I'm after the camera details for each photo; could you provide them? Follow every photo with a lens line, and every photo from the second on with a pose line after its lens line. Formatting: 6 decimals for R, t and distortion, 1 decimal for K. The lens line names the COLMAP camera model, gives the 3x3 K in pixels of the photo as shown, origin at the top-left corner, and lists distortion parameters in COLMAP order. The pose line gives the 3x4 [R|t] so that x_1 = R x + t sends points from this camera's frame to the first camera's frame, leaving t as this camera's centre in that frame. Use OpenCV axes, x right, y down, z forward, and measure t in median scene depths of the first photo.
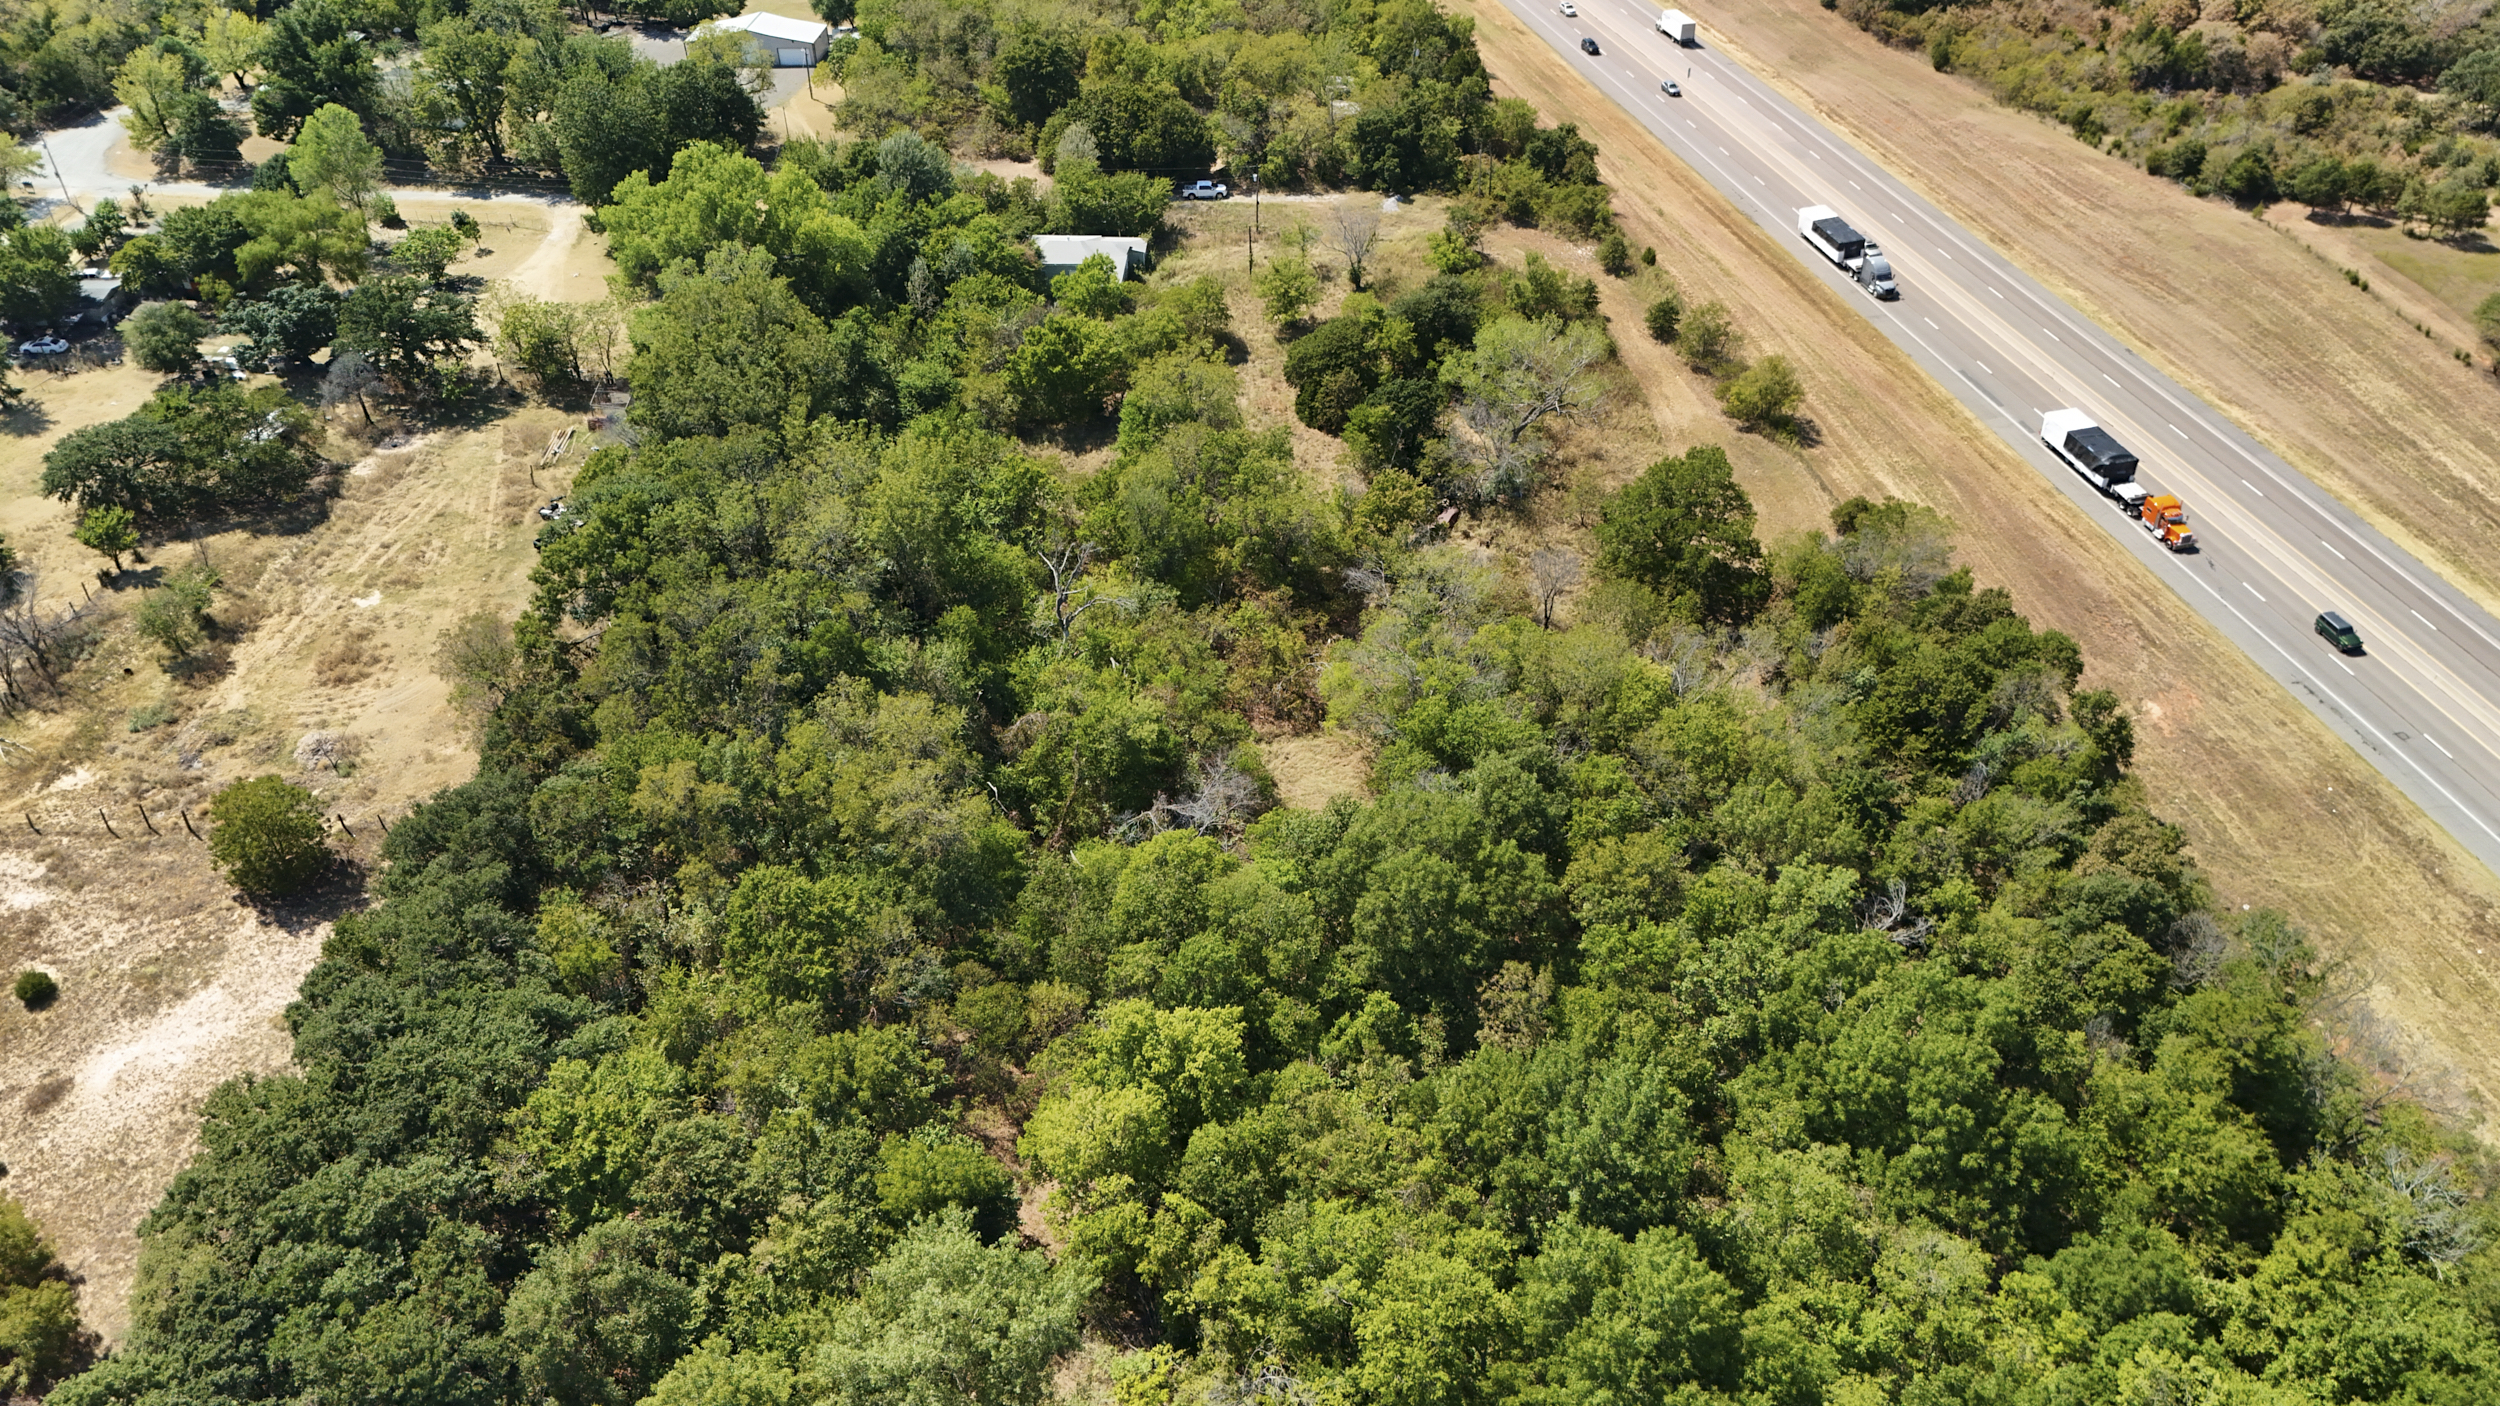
lens RADIAL K [[1890.7, 0, 1241.0], [0, 1890.7, 692.0], [0, 0, 1]] dist [0.072627, -0.068032]
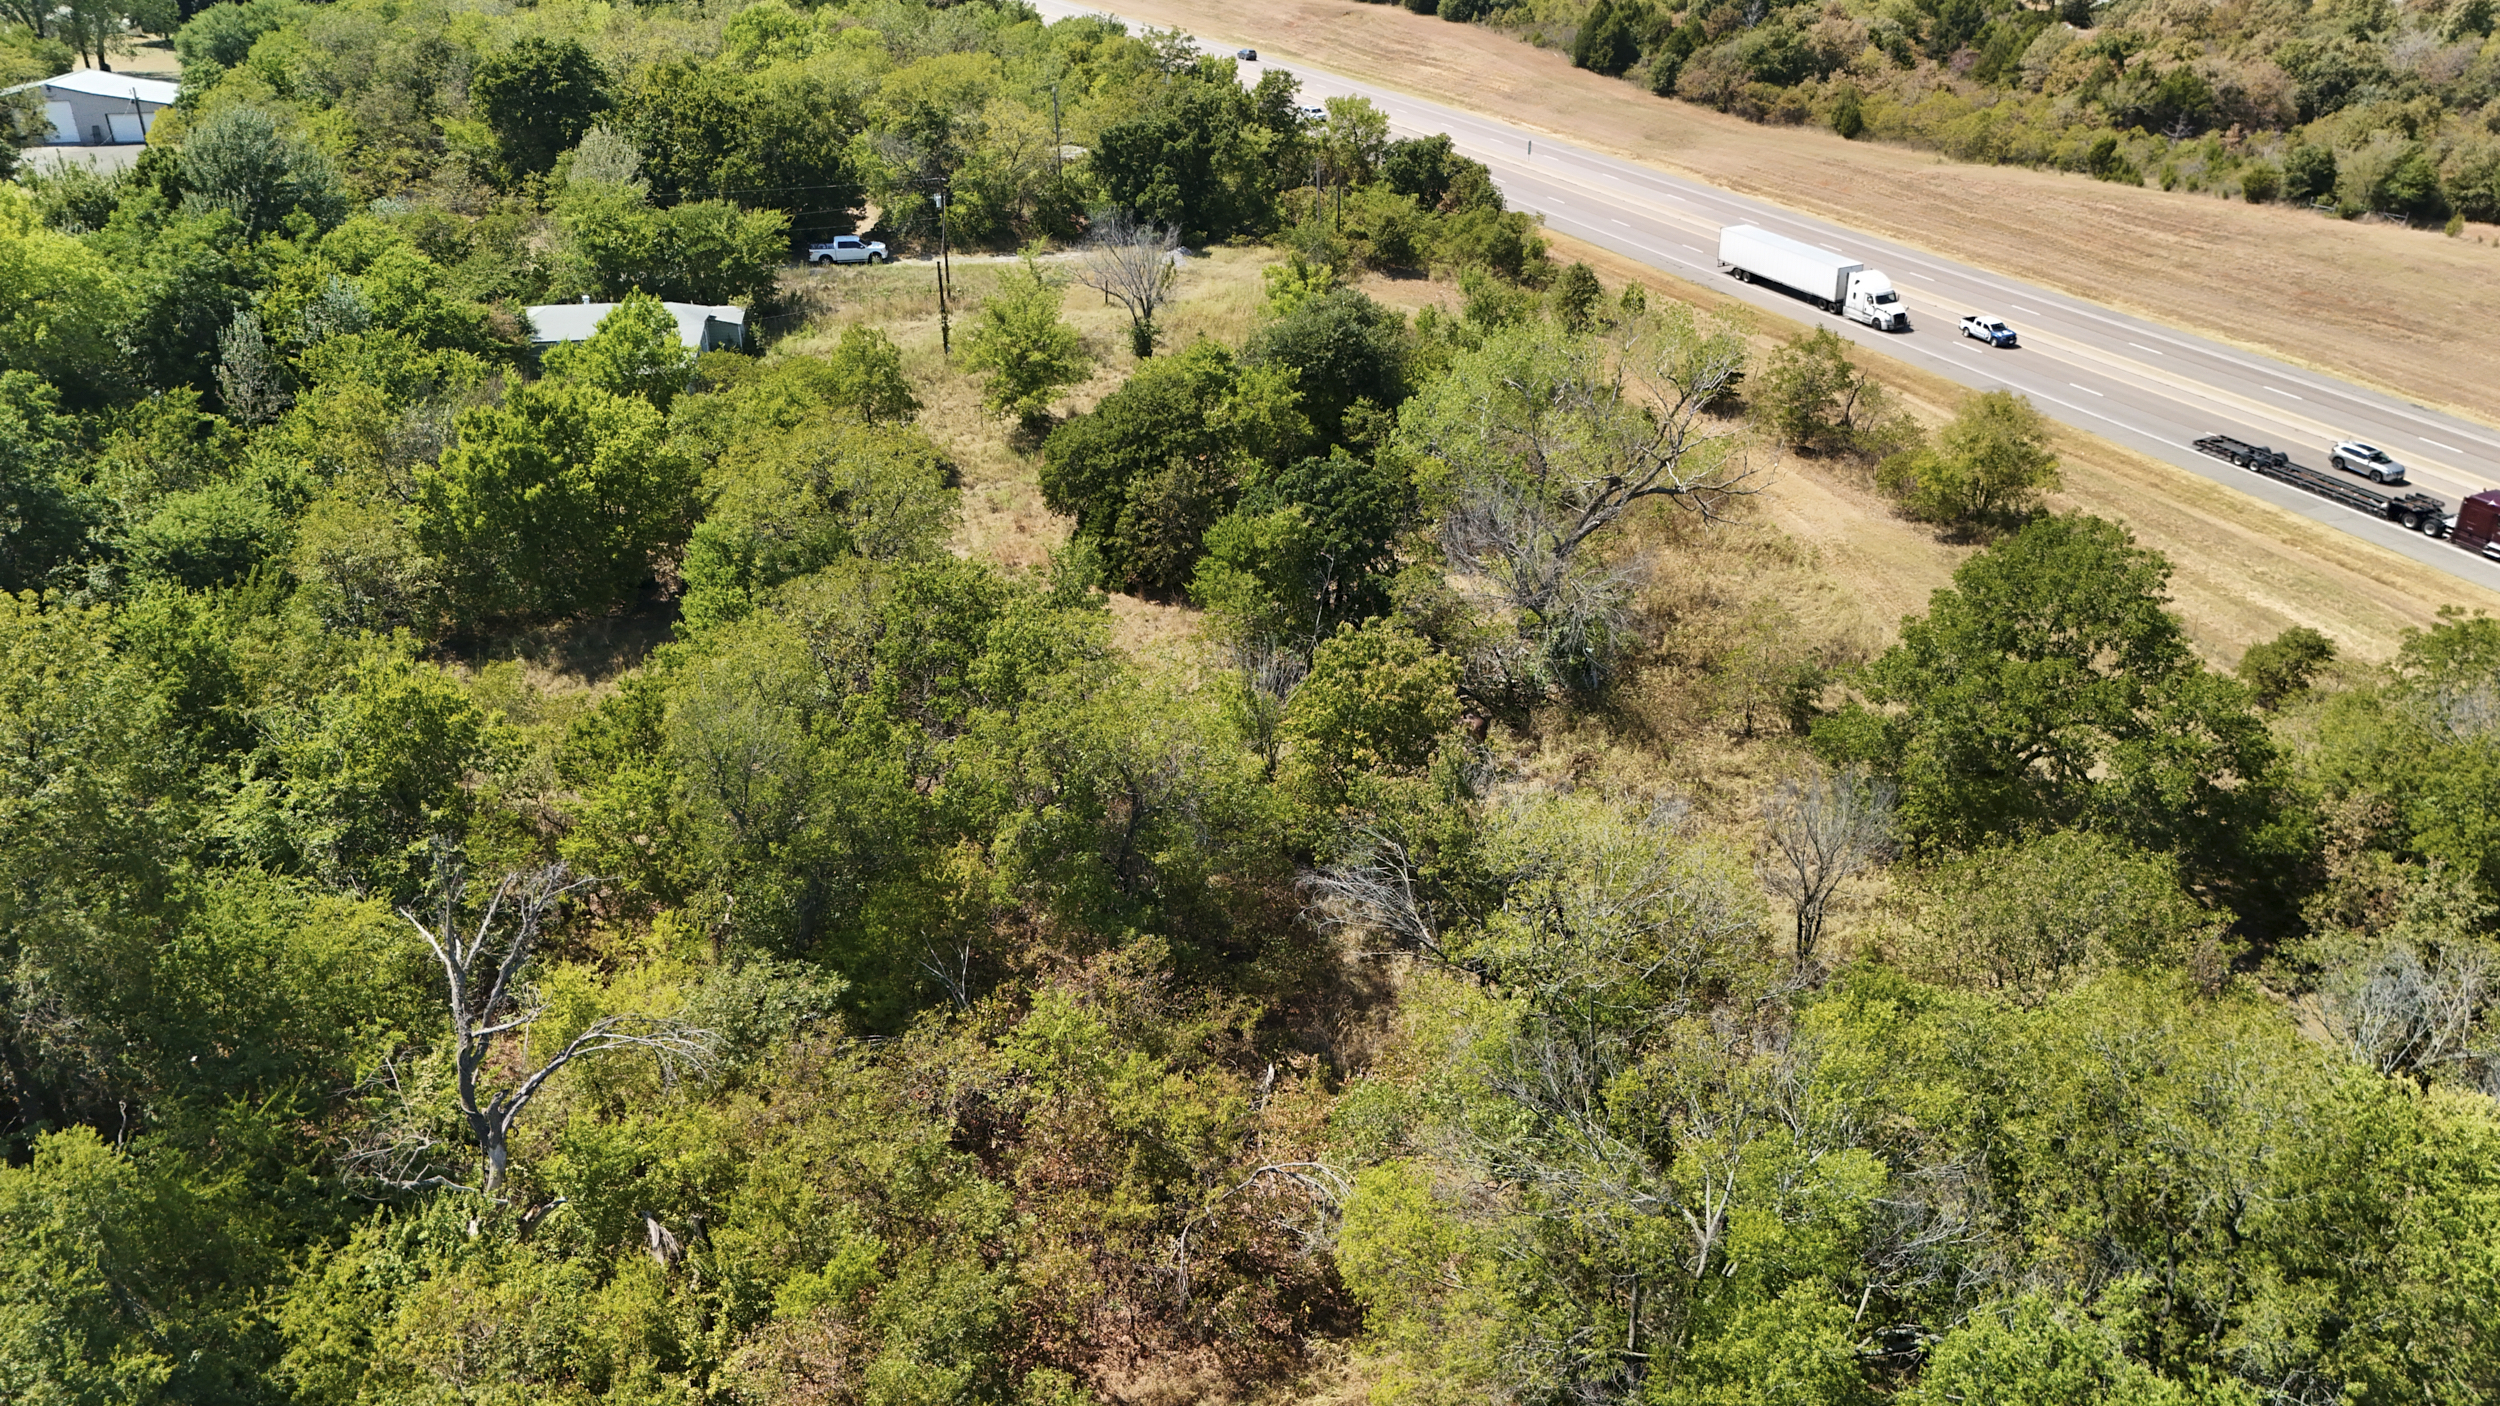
lens RADIAL K [[1890.7, 0, 1241.0], [0, 1890.7, 692.0], [0, 0, 1]] dist [0.072627, -0.068032]
pose [[0.981753, -0.075640, 0.174467, -0.015640], [0.103494, 0.982236, -0.156528, -0.036253], [-0.159528, 0.171728, 0.972142, 0.532671]]
